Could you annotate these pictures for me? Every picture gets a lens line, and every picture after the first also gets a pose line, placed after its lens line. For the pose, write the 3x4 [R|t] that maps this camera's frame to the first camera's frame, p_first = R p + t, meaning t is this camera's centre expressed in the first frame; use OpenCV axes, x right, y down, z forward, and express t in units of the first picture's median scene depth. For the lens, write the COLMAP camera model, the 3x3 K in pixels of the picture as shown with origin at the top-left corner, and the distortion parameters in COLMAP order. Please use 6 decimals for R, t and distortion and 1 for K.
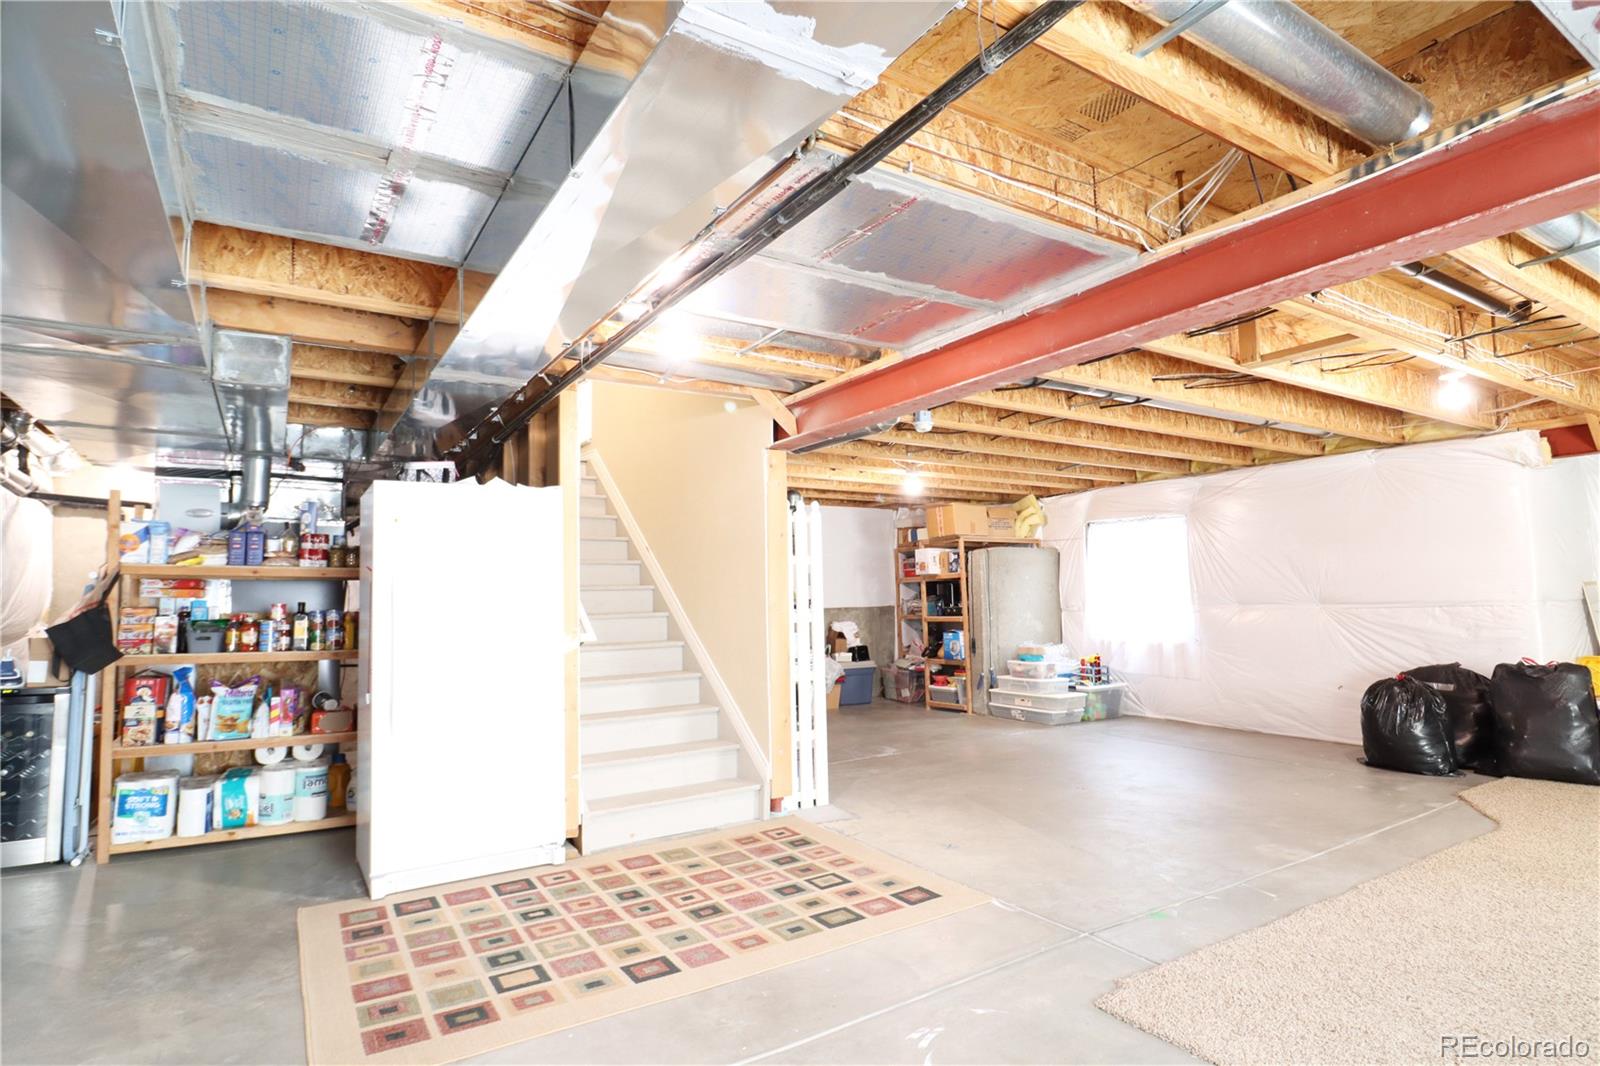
lens RADIAL K [[836.6, 0, 798.0], [0, 836.6, 536.8], [0, 0, 1]] dist [-0.020036, -0.000022]
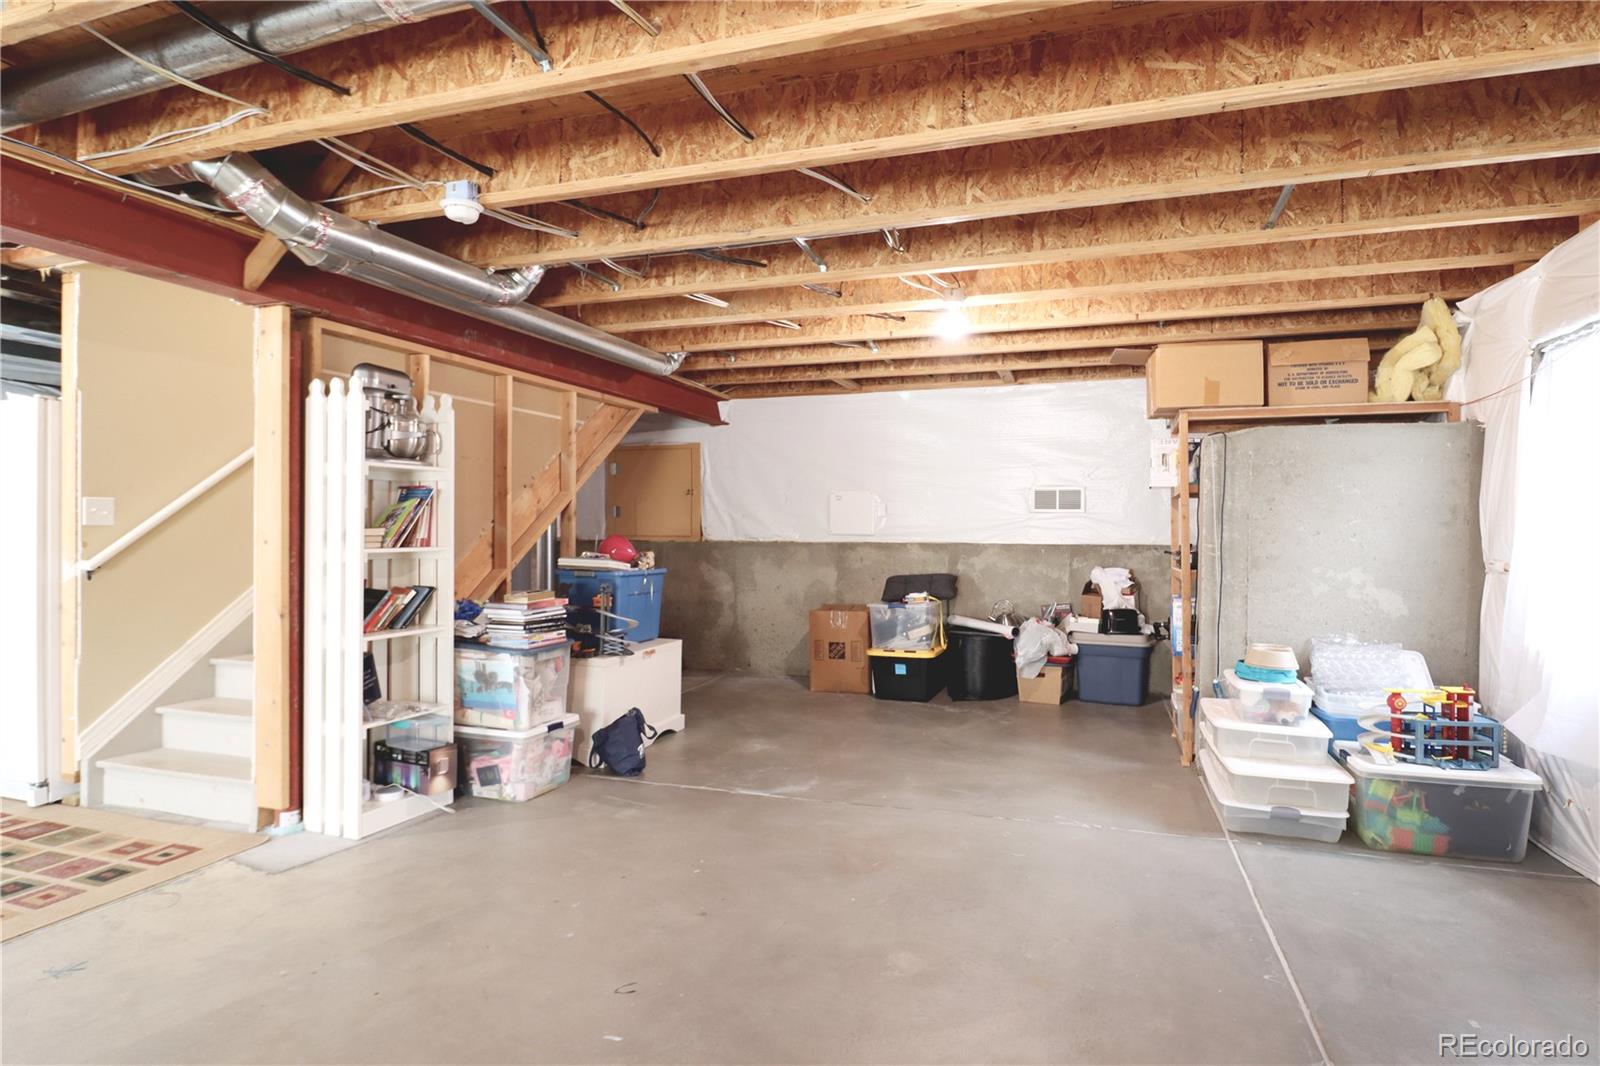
lens RADIAL K [[836.6, 0, 803.5], [0, 836.6, 521.8], [0, 0, 1]] dist [-0.020036, -0.000022]
pose [[0.633141, 0.013680, -0.773915, 1.067956], [0.044138, 0.997579, 0.053743, 0.069935], [0.772777, -0.068186, 0.631004, 1.224999]]
